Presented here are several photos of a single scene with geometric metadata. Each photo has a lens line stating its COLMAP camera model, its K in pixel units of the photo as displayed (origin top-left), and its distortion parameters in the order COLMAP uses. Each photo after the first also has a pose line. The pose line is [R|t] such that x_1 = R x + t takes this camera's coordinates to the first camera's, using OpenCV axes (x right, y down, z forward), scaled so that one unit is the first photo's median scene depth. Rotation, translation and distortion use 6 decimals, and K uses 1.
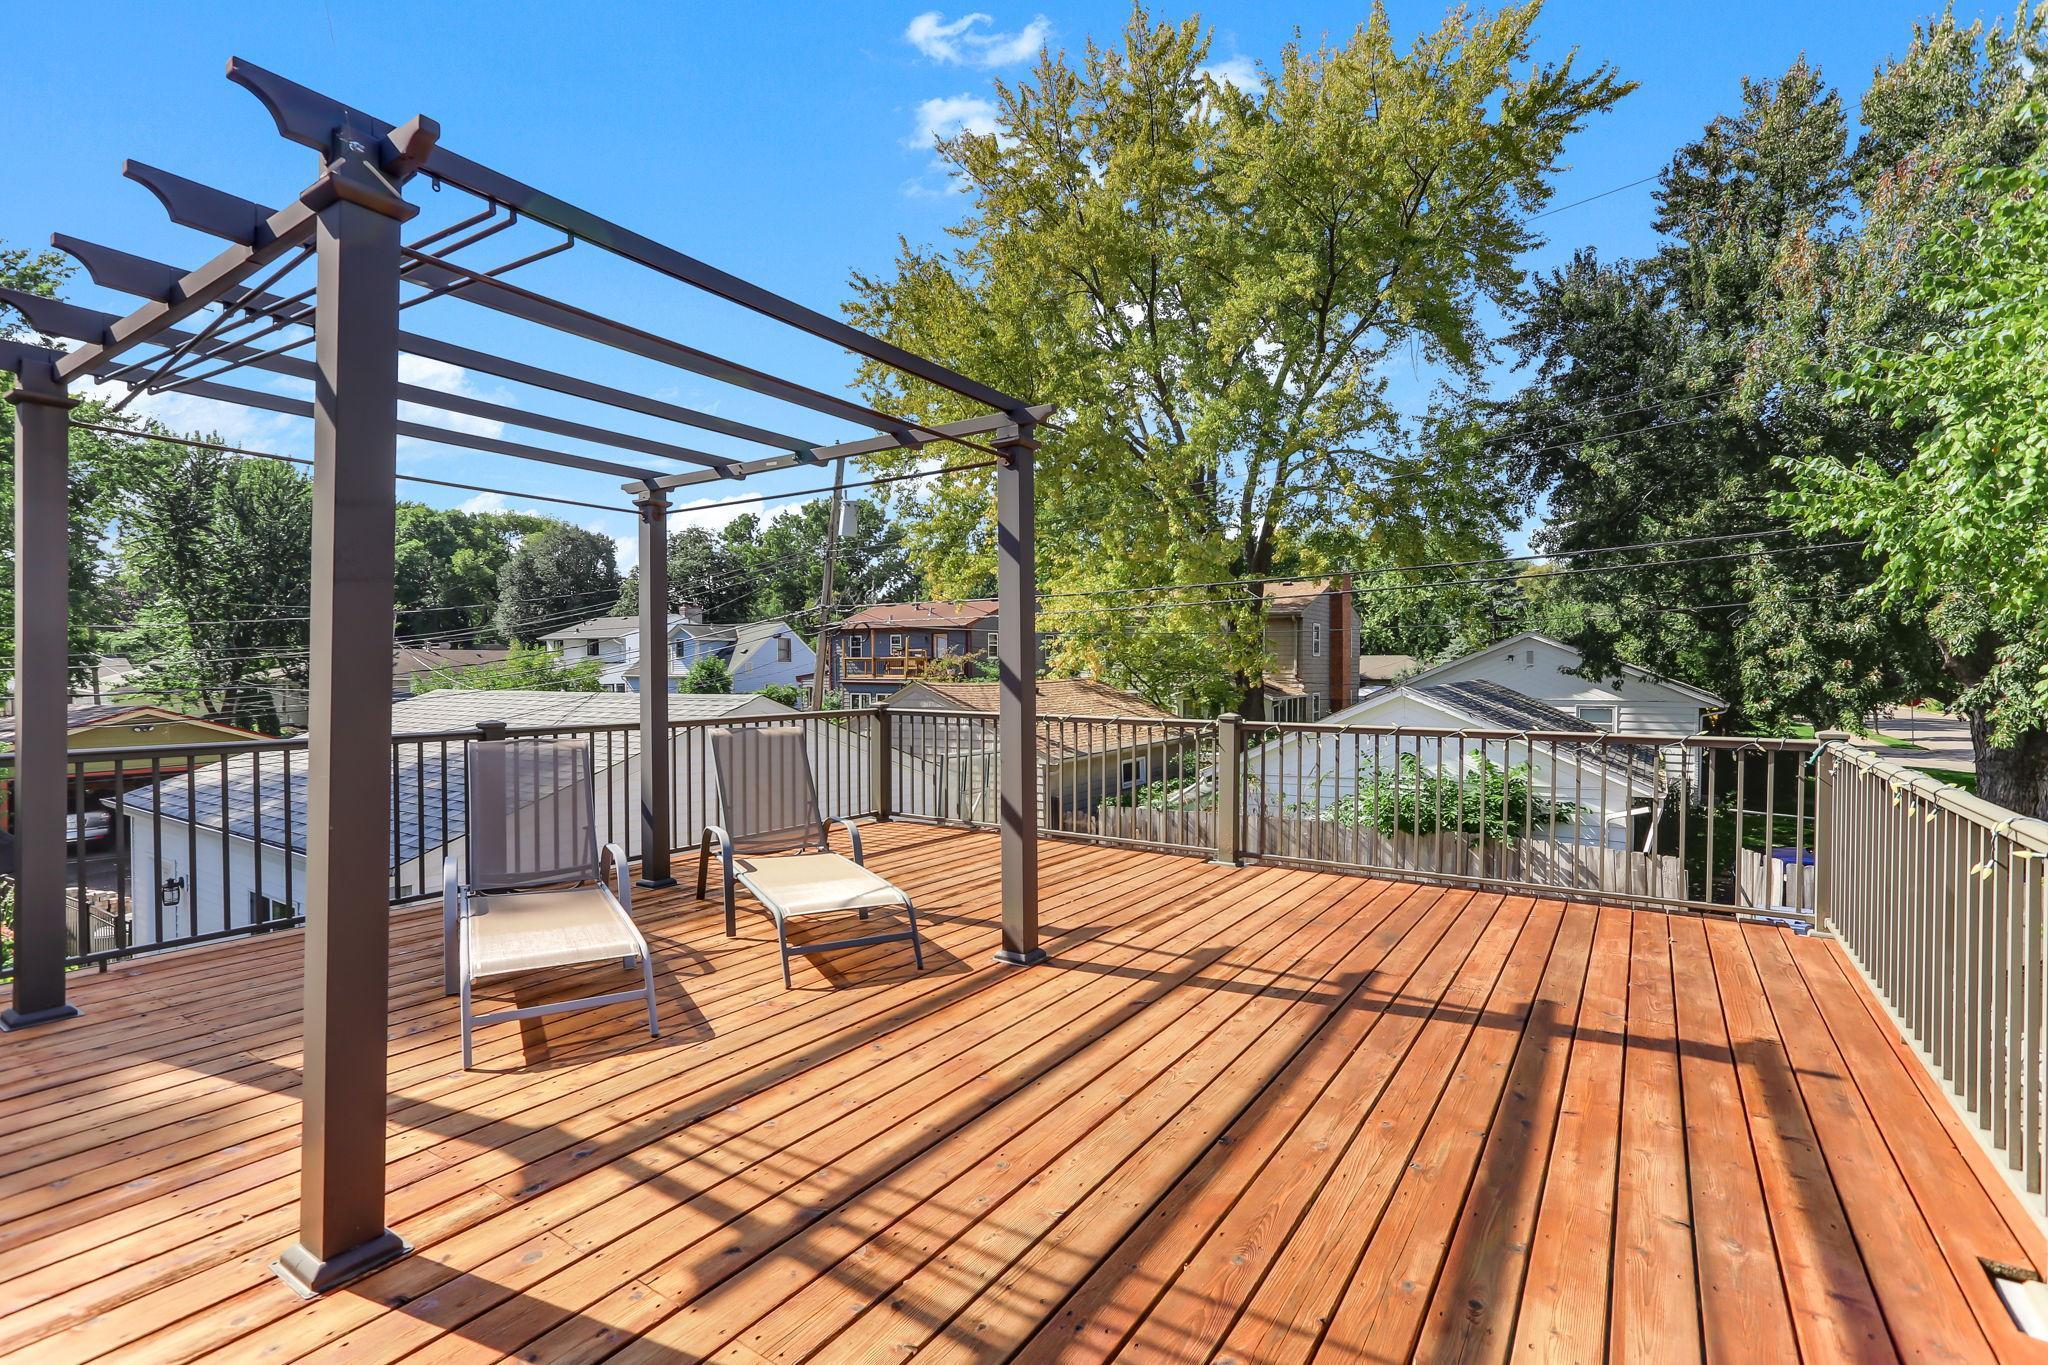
lens RADIAL K [[958.6, 0, 1026.3], [0, 958.6, 677.8], [0, 0, 1]] dist [-0.010151, 0.001287]
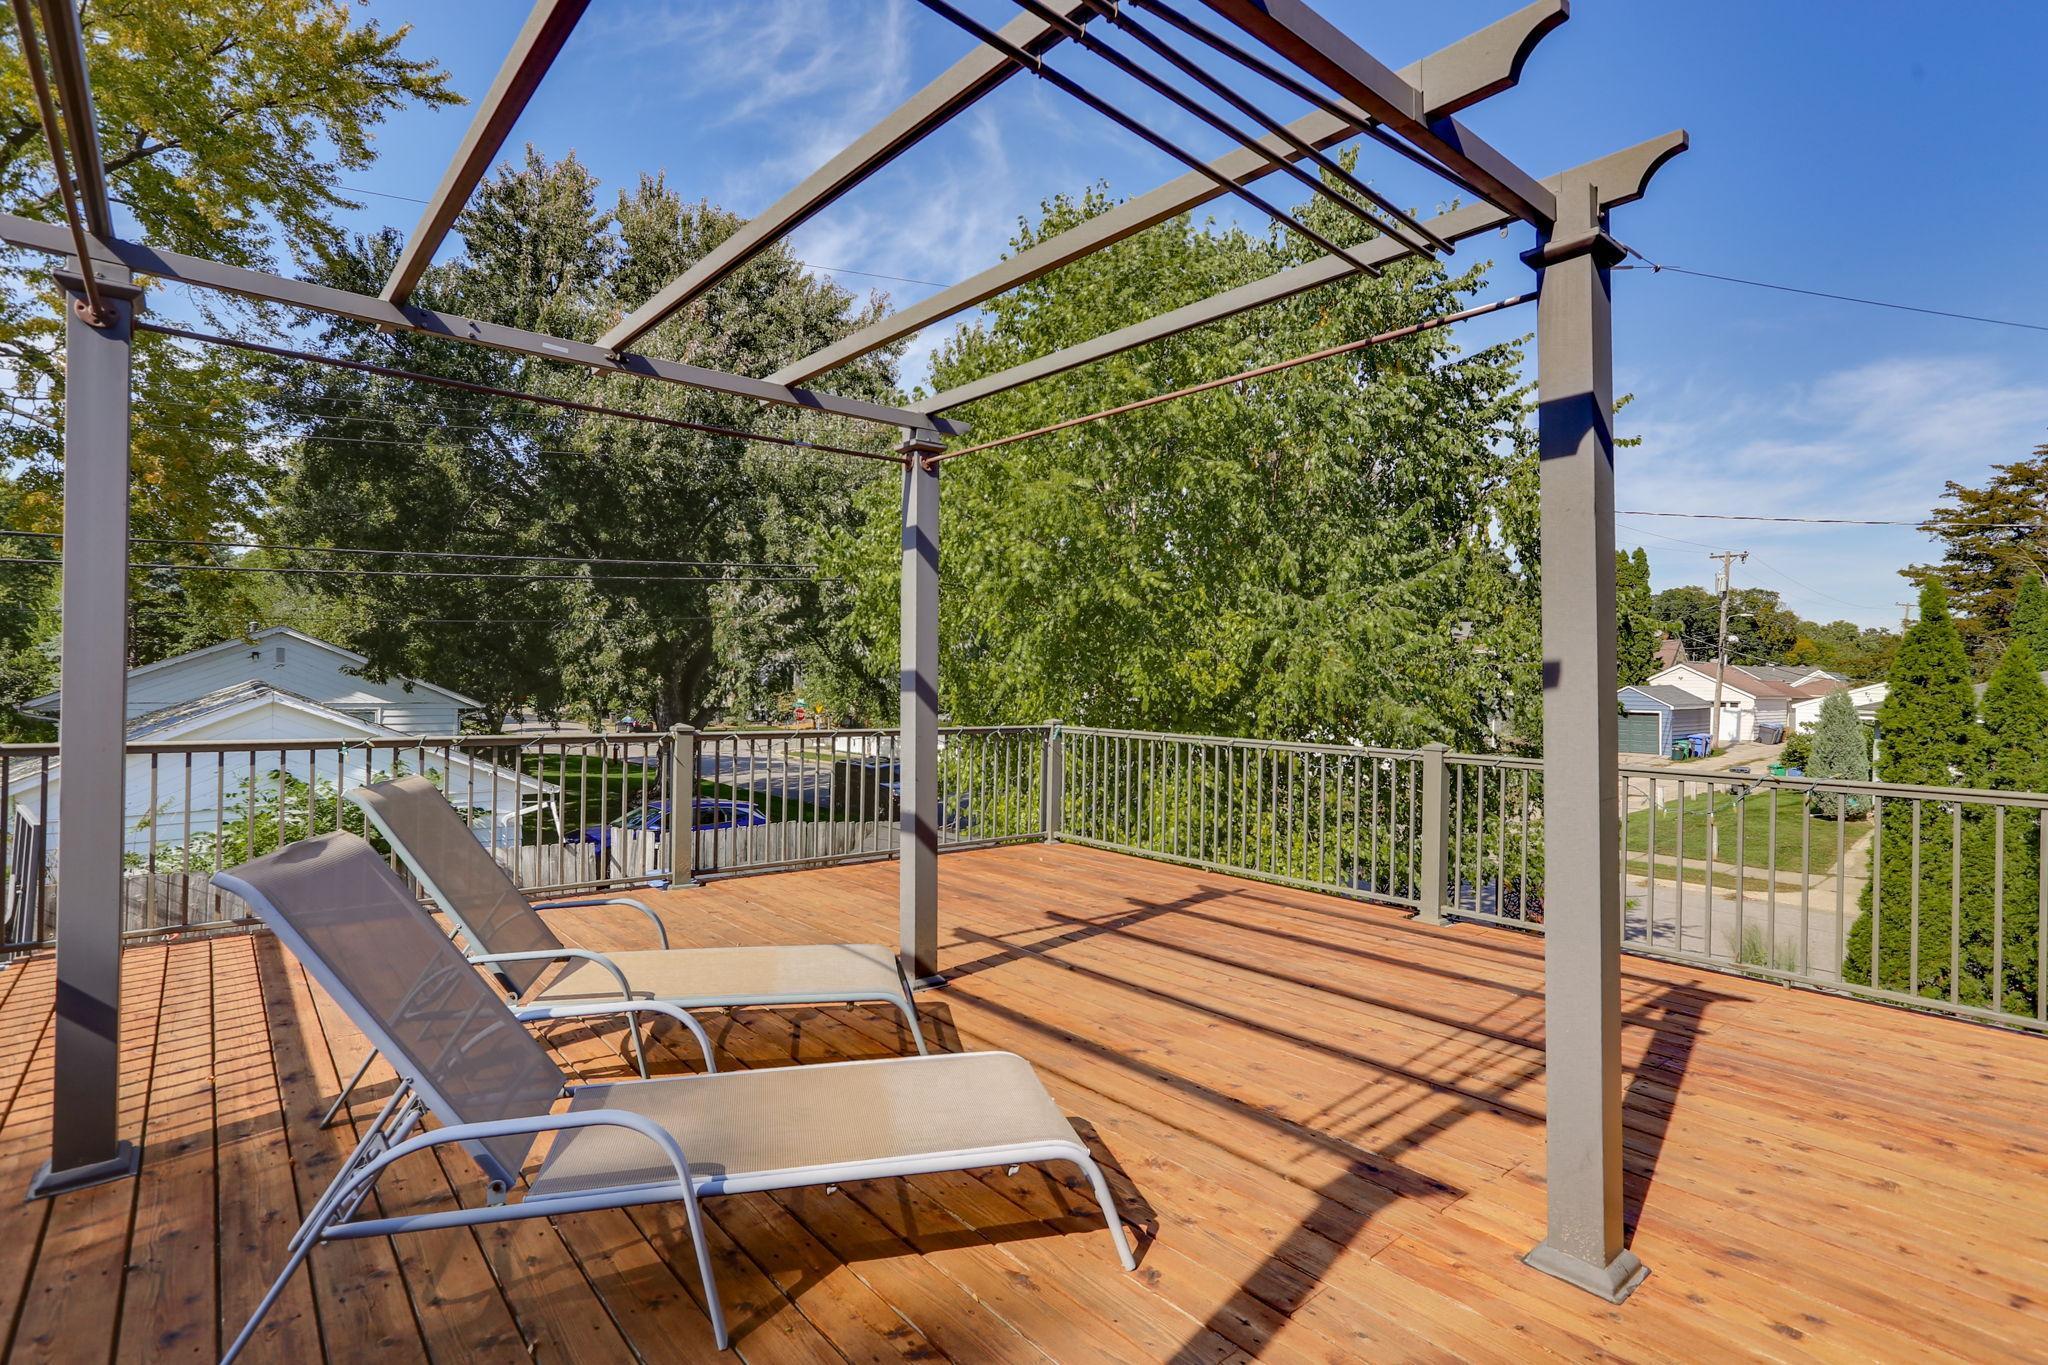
lens RADIAL K [[958.6, 0, 1041.1], [0, 958.6, 685.5], [0, 0, 1]] dist [-0.010151, 0.001287]
pose [[0.279894, 0.000958, 0.960030, -1.028334], [-0.009843, 0.999950, 0.001871, -0.016308], [-0.959980, -0.009973, 0.279890, 0.699832]]
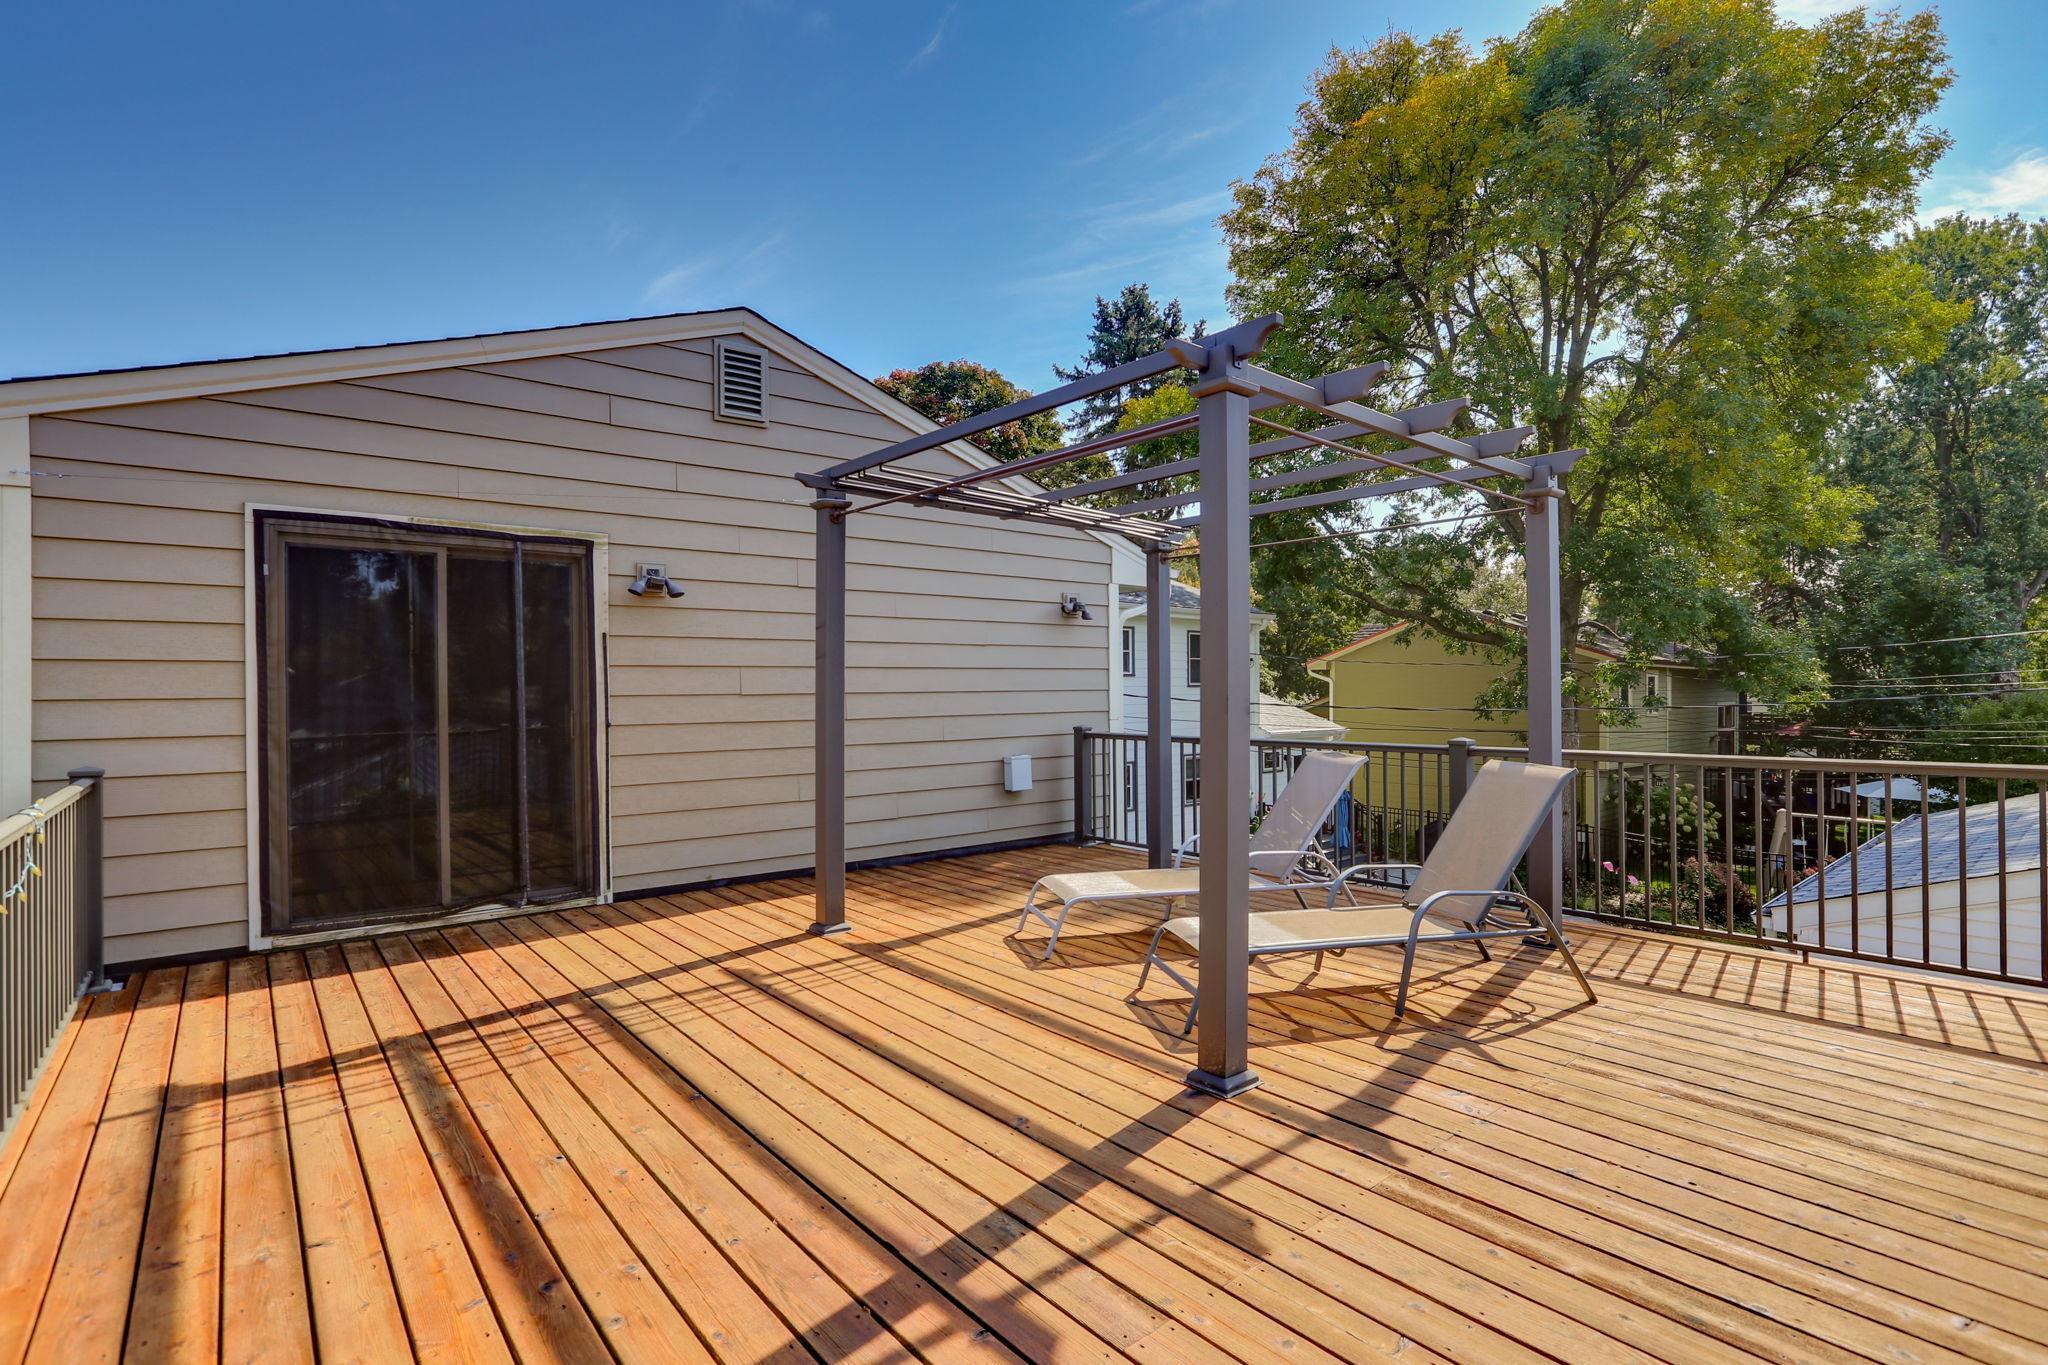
lens RADIAL K [[958.6, 0, 1004.5], [0, 958.6, 691.2], [0, 0, 1]] dist [-0.010151, 0.001287]
pose [[-0.311381, -0.000368, -0.950285, 0.865496], [0.010207, 0.999941, -0.003732, -0.012654], [0.950230, -0.010861, -0.311359, 1.228535]]
